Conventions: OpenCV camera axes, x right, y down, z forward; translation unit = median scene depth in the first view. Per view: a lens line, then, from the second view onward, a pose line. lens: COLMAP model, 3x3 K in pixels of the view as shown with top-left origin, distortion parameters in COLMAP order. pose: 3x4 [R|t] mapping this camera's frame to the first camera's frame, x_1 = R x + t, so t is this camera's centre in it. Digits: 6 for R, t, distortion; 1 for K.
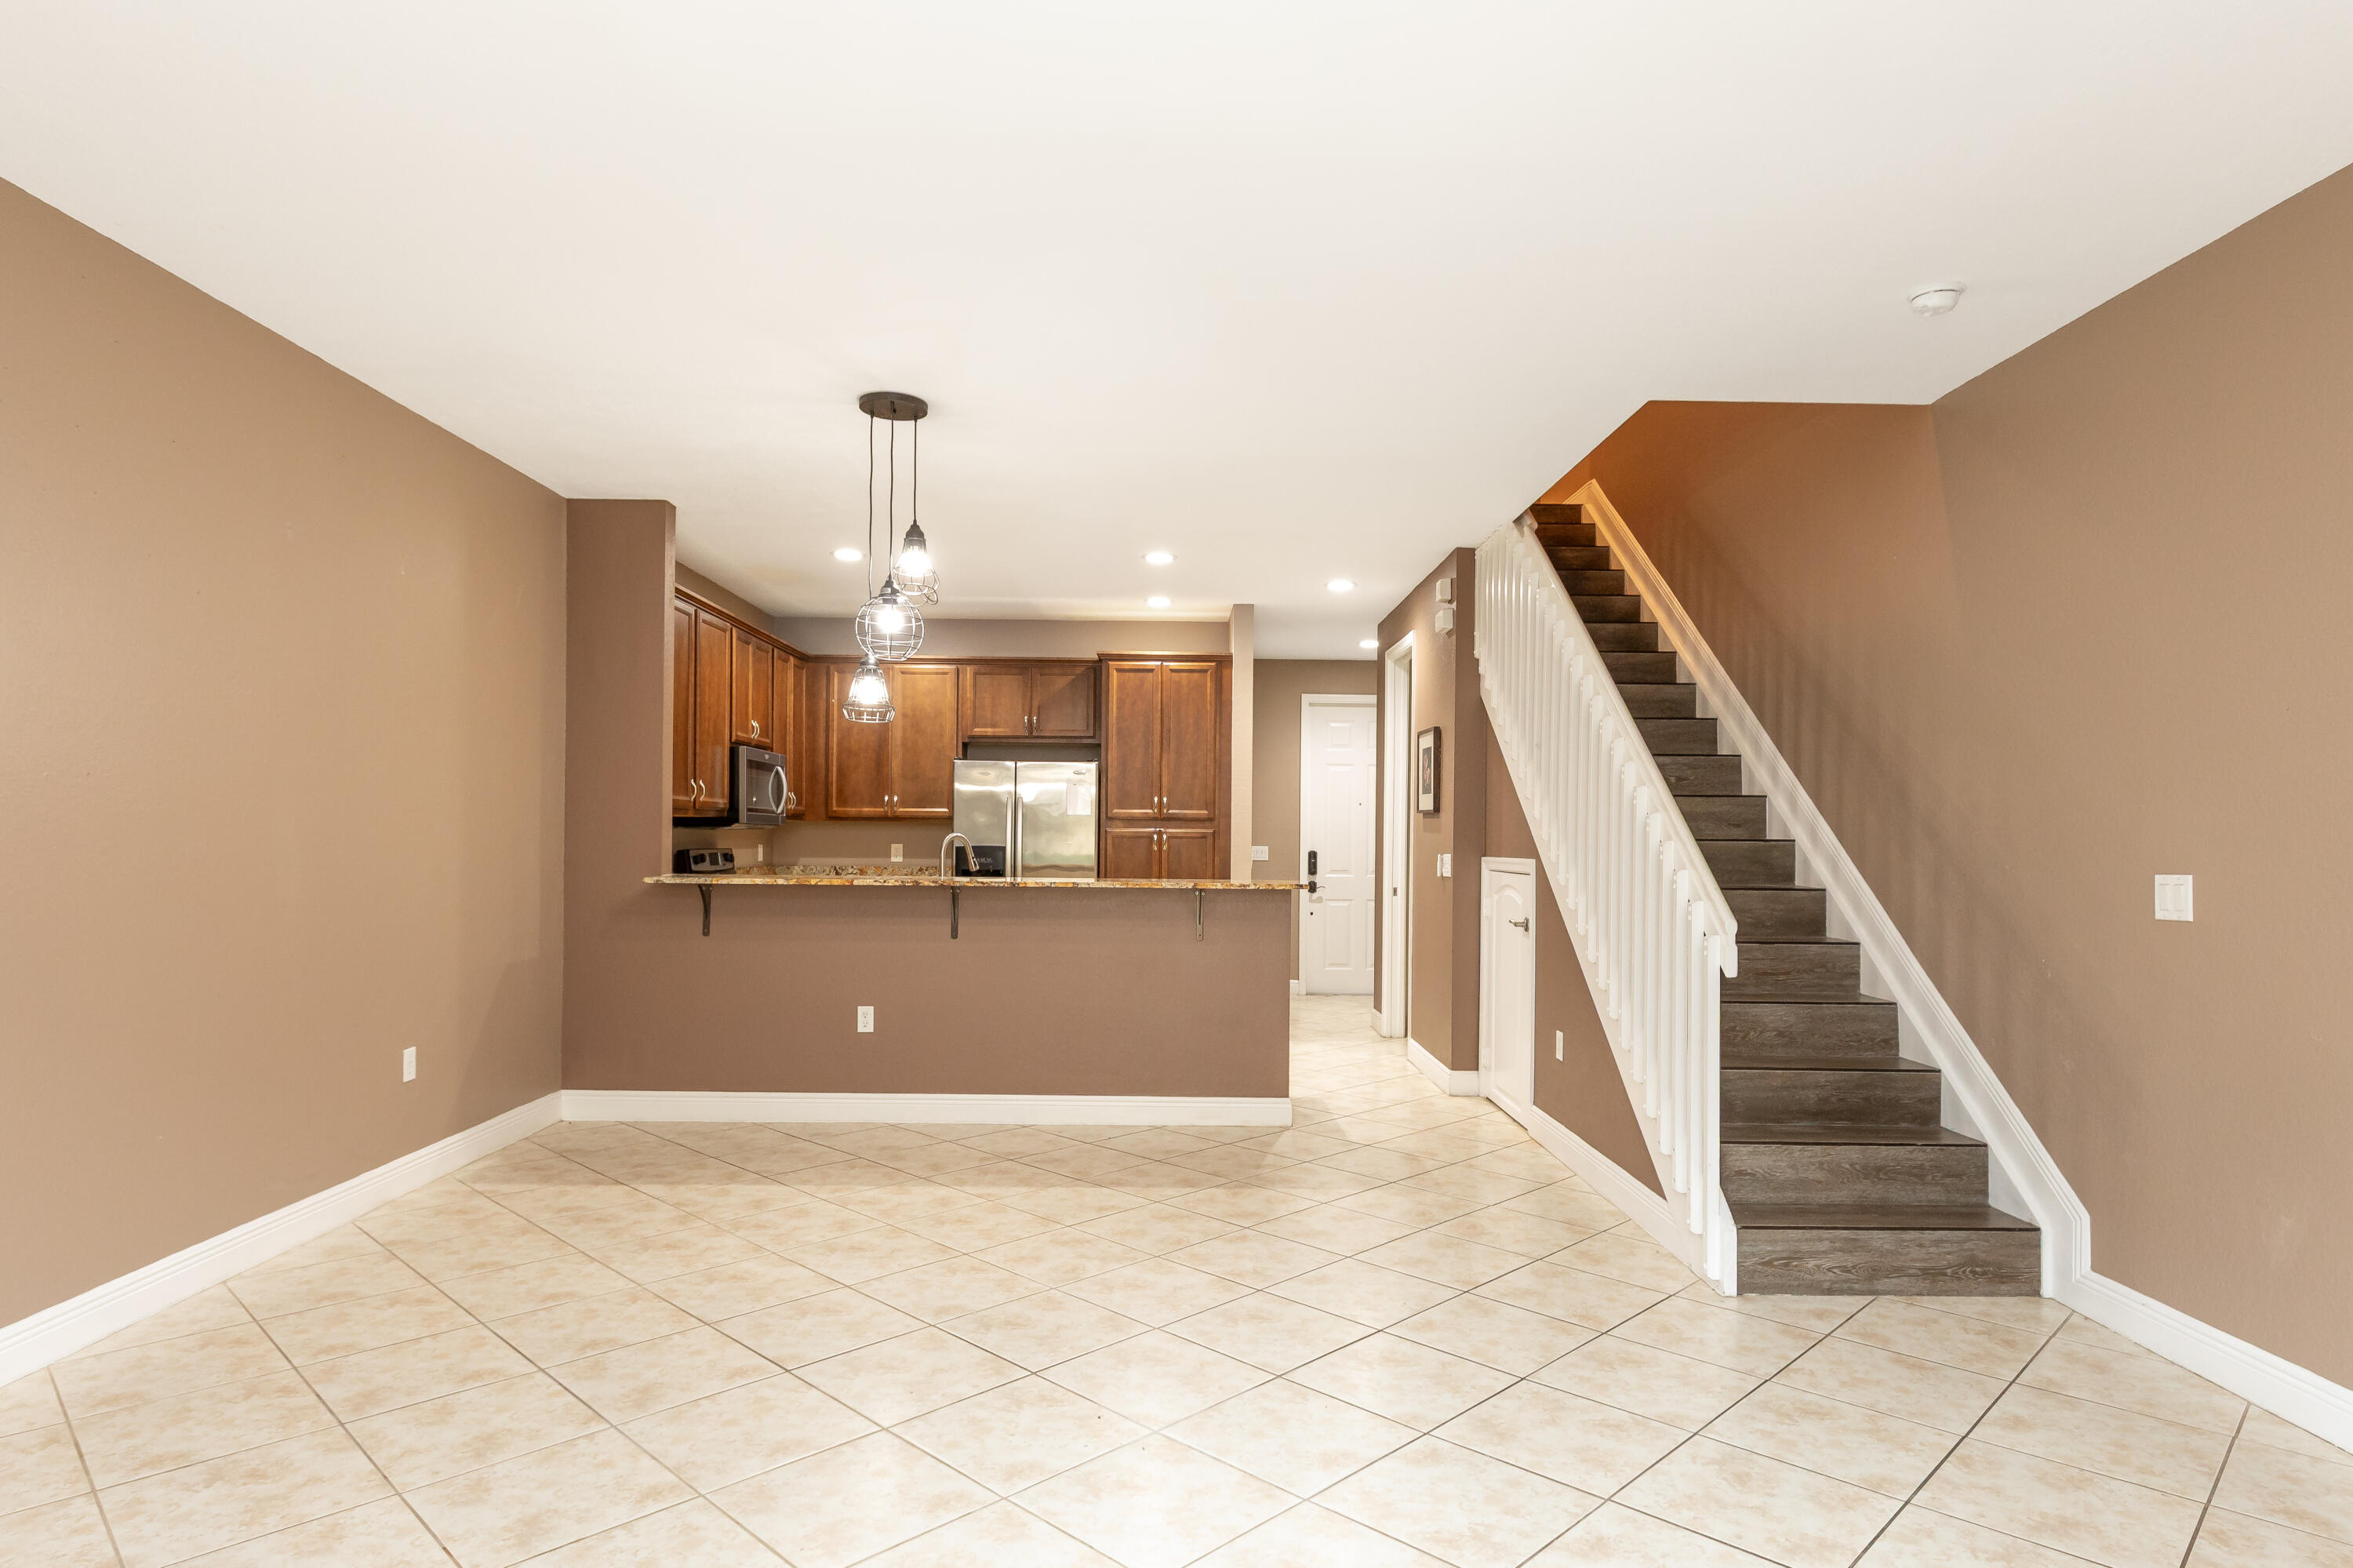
lens RADIAL K [[1300.3, 0, 1173.1], [0, 1300.3, 836.5], [0, 0, 1]] dist [0.011286, -0.001496]
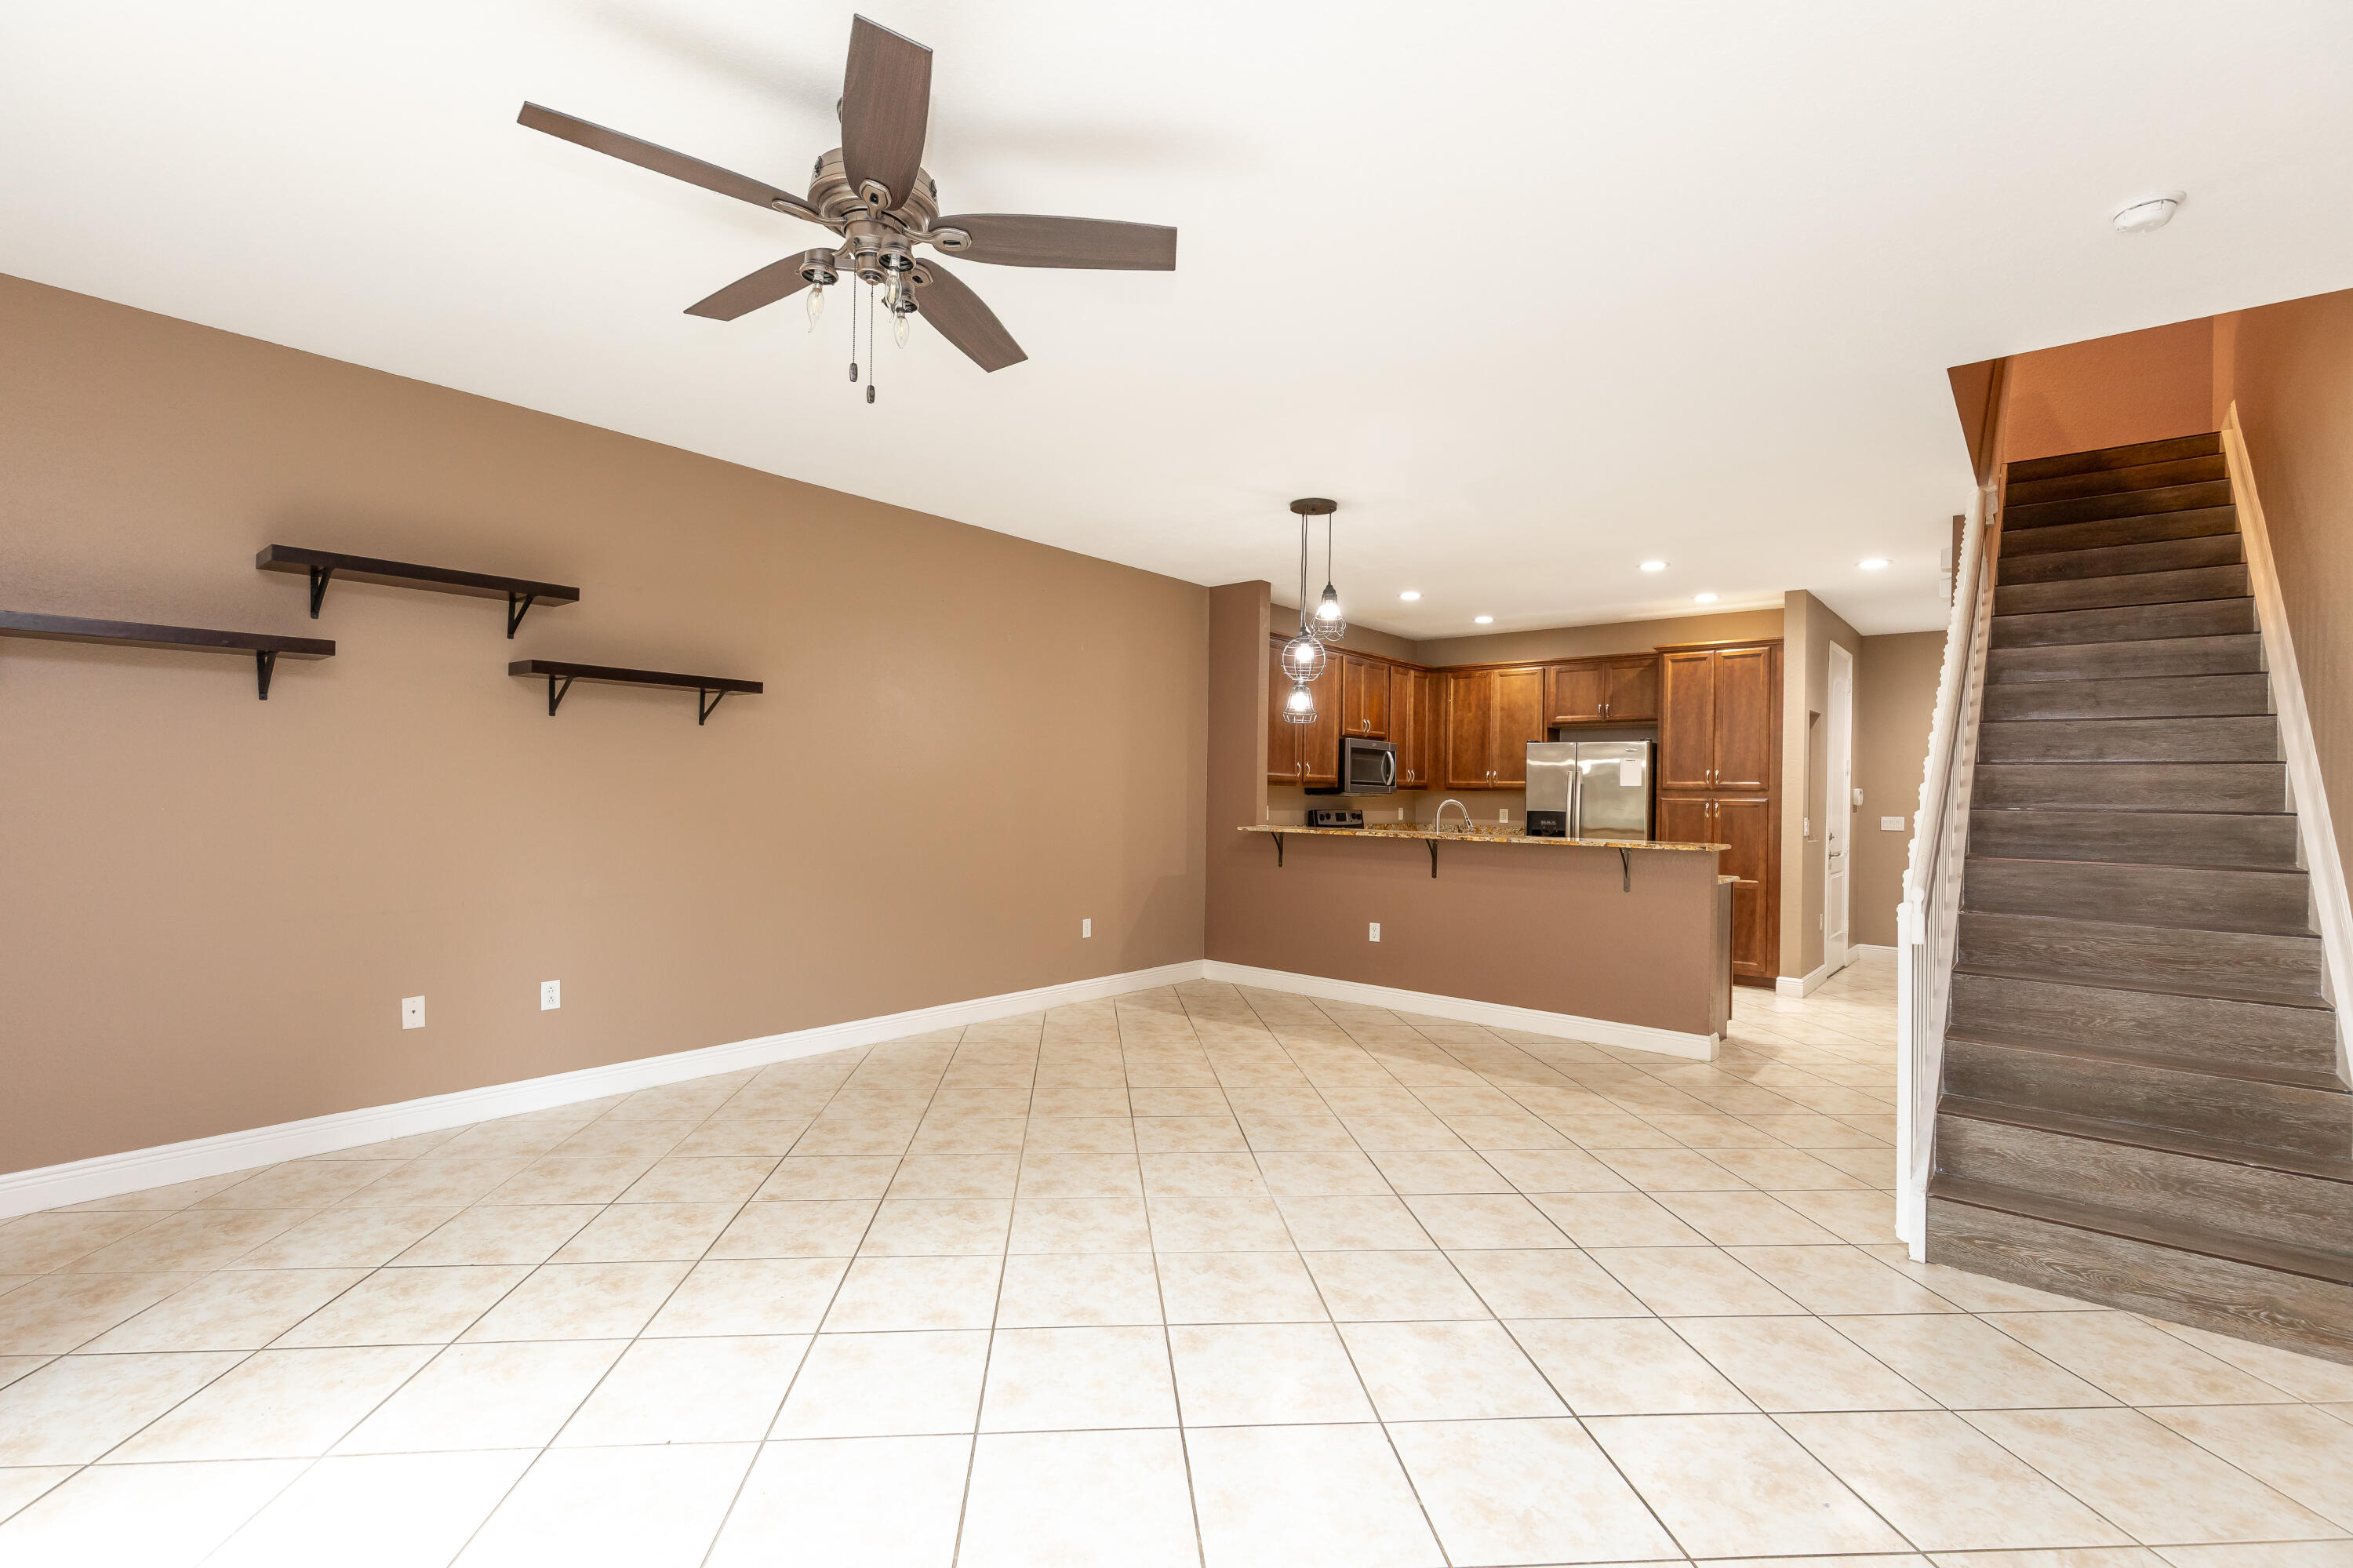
lens RADIAL K [[1052.5, 0, 1173.8], [0, 1052.5, 790.0], [0, 0, 1]] dist [0.012515, -0.000746]
pose [[0.760732, 0.001039, -0.649065, 0.235803], [-0.010479, 0.999888, -0.010682, 0.001642], [0.648981, 0.014928, 0.760658, 0.000137]]
